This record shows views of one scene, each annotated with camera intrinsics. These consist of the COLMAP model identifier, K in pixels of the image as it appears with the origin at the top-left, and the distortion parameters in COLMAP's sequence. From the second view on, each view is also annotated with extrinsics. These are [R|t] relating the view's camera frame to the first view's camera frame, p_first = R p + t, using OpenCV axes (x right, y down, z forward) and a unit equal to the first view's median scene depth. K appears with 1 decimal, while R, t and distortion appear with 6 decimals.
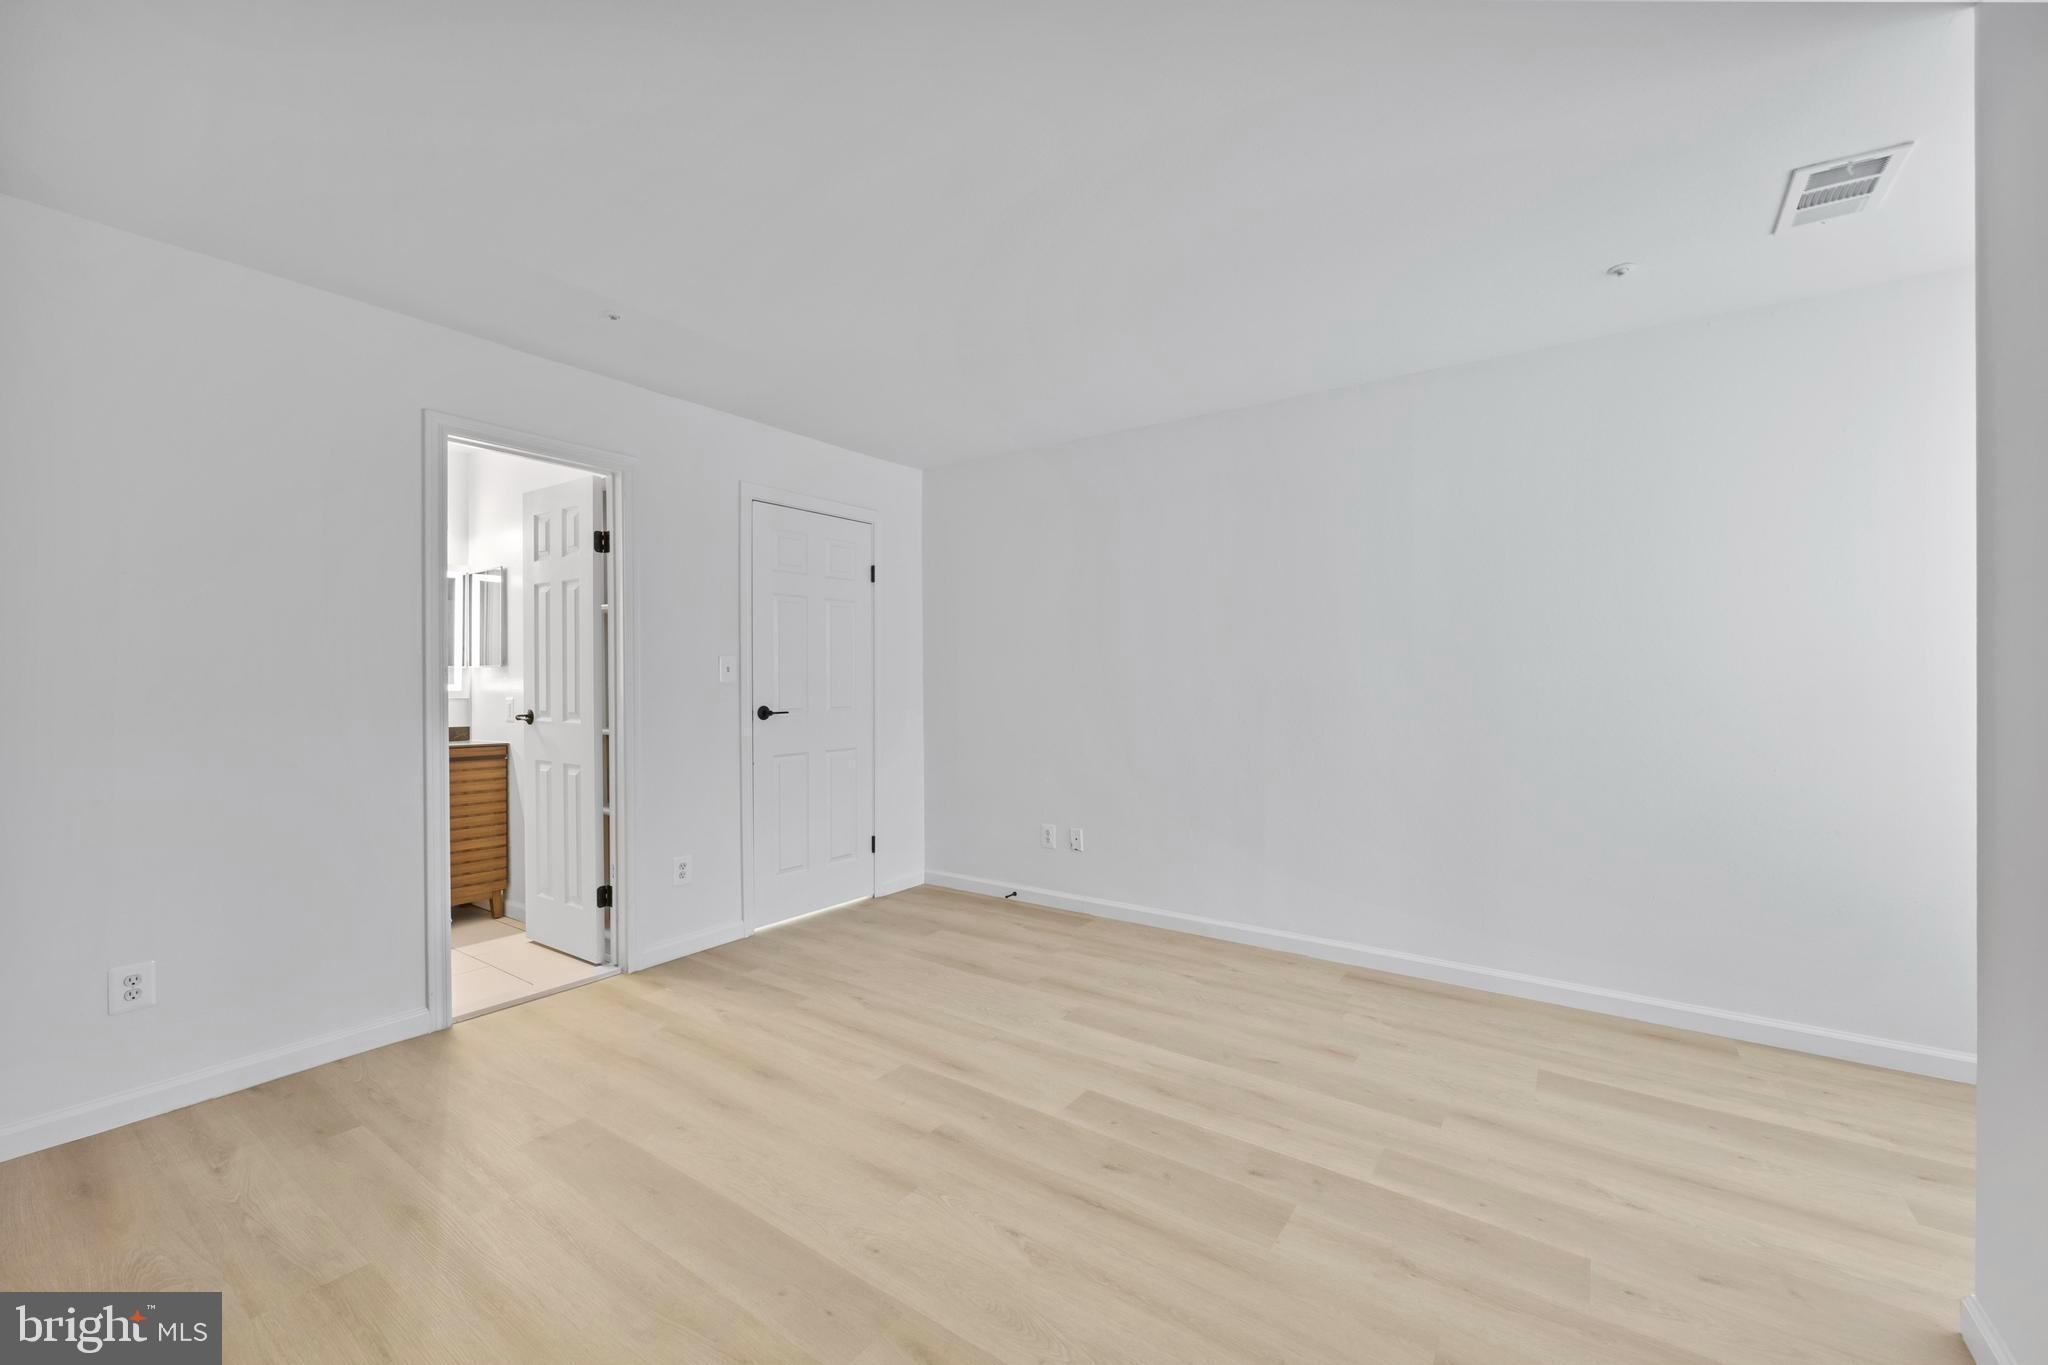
lens RADIAL K [[843.1, 0, 1031.3], [0, 843.1, 675.6], [0, 0, 1]] dist [0.001469, 0.000141]
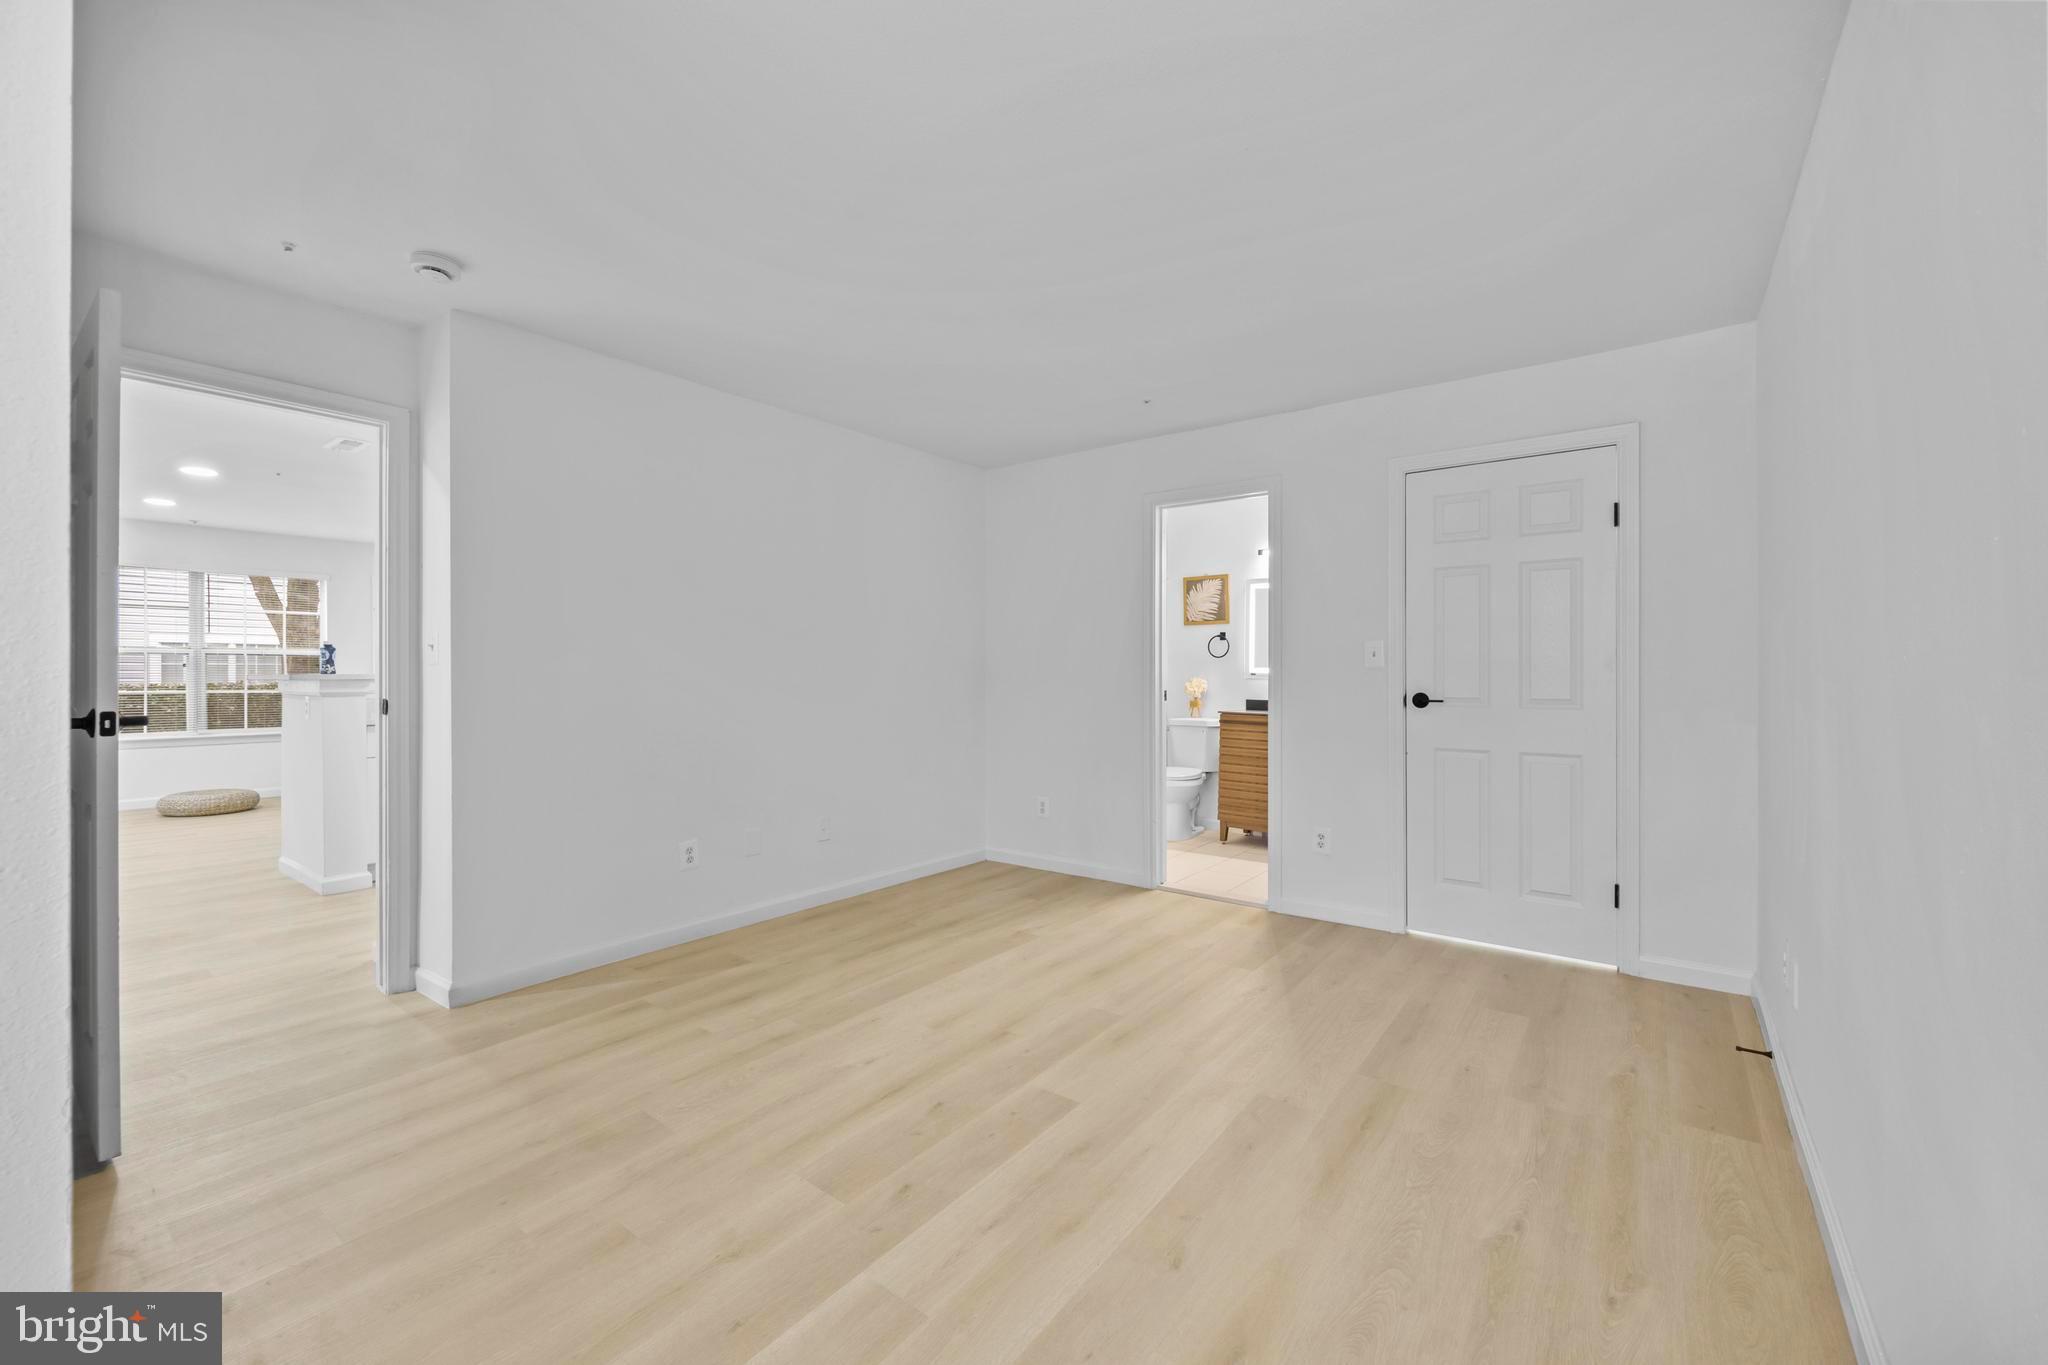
lens RADIAL K [[843.1, 0, 1031.3], [0, 843.1, 675.6], [0, 0, 1]] dist [0.001469, 0.000141]
pose [[-0.061258, 0.009400, -0.998078, 0.754397], [0.004672, 0.999947, 0.009131, 0.007937], [0.998111, -0.004103, -0.061299, 0.761884]]
